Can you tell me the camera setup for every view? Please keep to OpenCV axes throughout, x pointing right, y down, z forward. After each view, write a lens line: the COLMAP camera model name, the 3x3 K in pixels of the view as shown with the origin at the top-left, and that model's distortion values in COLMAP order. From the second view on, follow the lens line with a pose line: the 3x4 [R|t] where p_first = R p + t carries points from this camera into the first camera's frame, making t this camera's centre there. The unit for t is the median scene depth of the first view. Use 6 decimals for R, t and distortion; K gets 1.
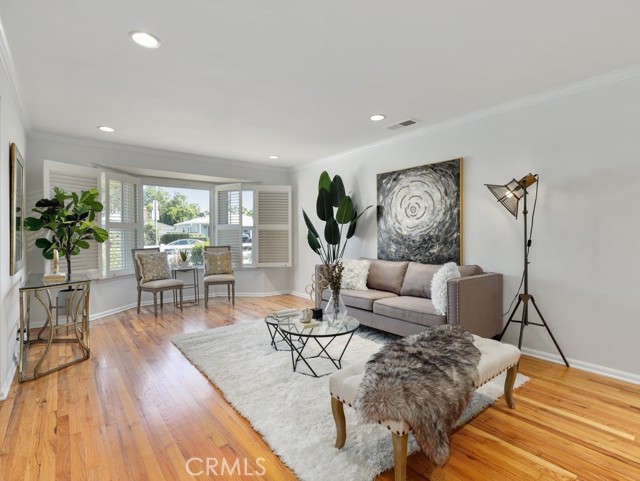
lens RADIAL K [[327.5, 0, 324.3], [0, 327.5, 241.7], [0, 0, 1]] dist [0.008953, -0.001201]
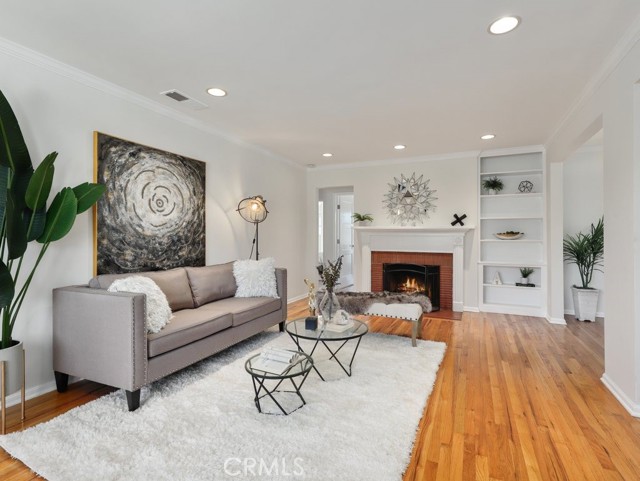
lens RADIAL K [[327.5, 0, 324.3], [0, 327.5, 237.2], [0, 0, 1]] dist [0.008953, -0.001201]
pose [[-0.448443, -0.008871, 0.893767, -0.625221], [0.007333, 0.999881, 0.013604, -0.024377], [-0.893781, 0.012654, -0.448325, 1.019619]]
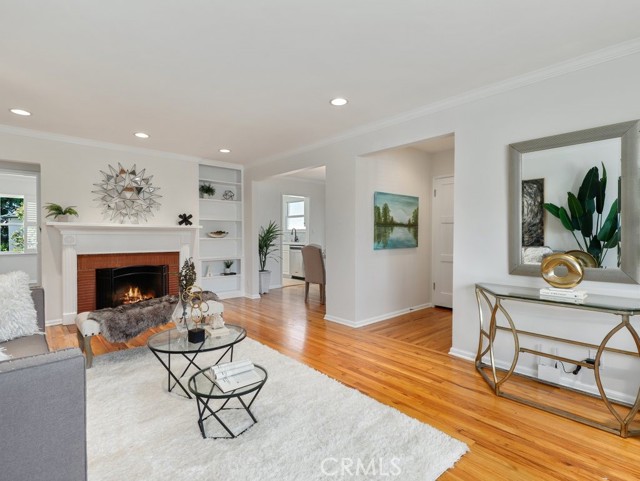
lens RADIAL K [[327.5, 0, 321.9], [0, 327.5, 237.7], [0, 0, 1]] dist [0.008953, -0.001201]
pose [[-0.997437, -0.003553, -0.071464, -0.211754], [-0.005111, 0.999753, 0.021629, -0.027944], [0.071370, 0.021939, -0.997209, 1.332560]]
